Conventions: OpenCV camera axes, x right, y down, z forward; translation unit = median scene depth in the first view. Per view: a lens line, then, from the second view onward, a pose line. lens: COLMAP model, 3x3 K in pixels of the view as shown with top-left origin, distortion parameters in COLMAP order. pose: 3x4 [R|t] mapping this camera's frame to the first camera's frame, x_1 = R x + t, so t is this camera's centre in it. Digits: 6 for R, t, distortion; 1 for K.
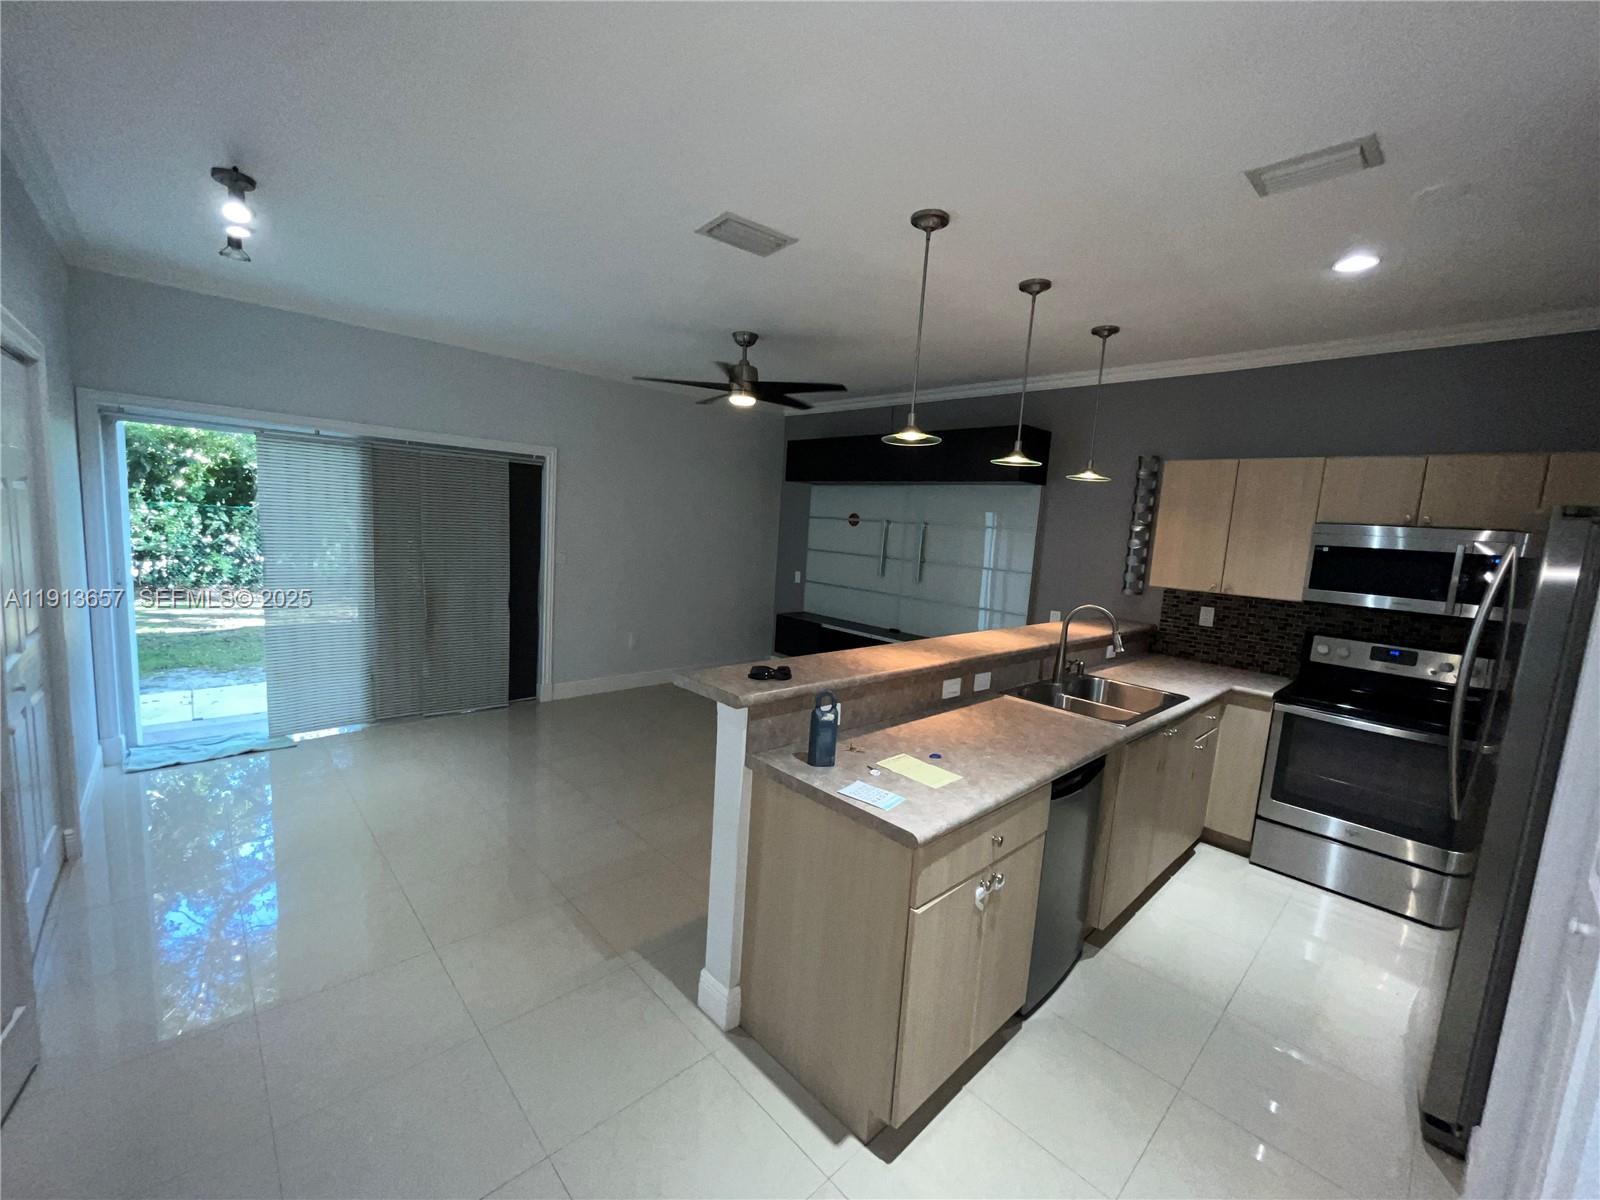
lens RADIAL K [[653.8, 0, 797.6], [0, 653.8, 602.2], [0, 0, 1]] dist [-0.001373, 0.000152]
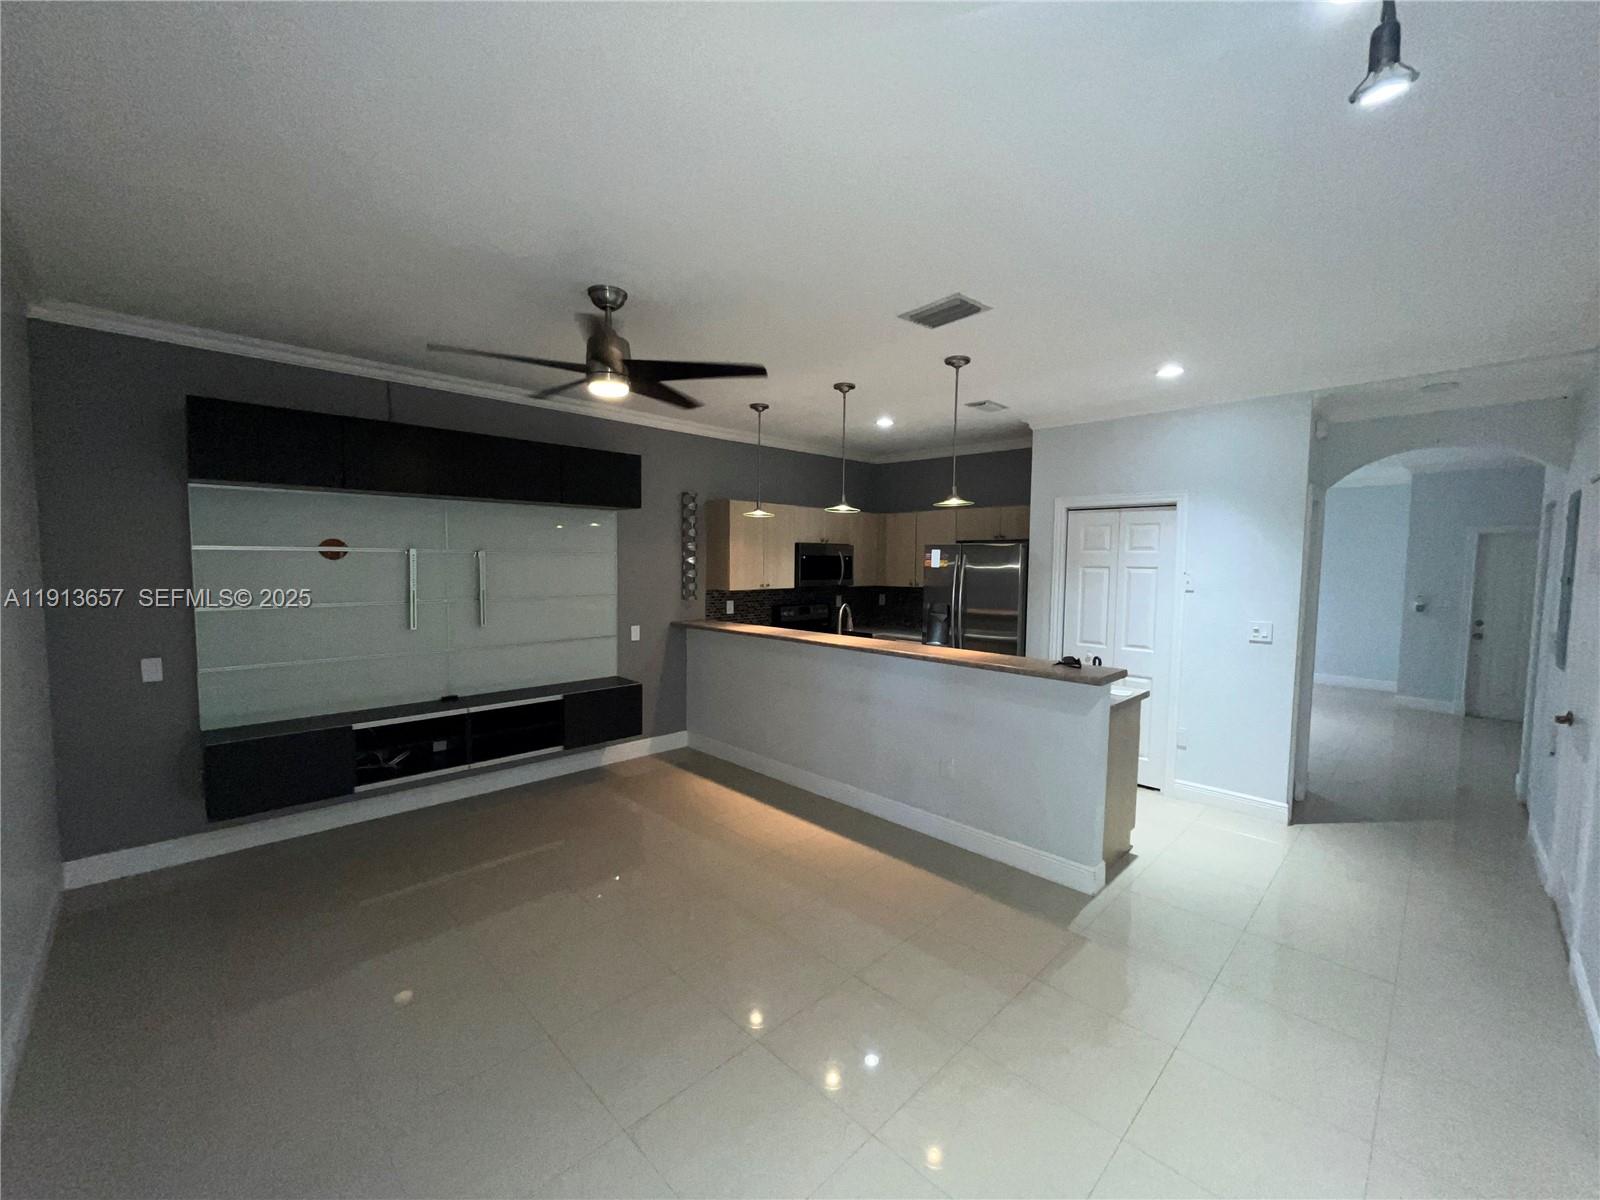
lens RADIAL K [[653.8, 0, 797.6], [0, 653.8, 602.2], [0, 0, 1]] dist [-0.001373, 0.000152]
pose [[-0.023239, -0.134731, 0.990610, -0.924493], [0.110041, 0.984512, 0.136483, -0.193102], [-0.993655, 0.112179, -0.008053, 0.978798]]
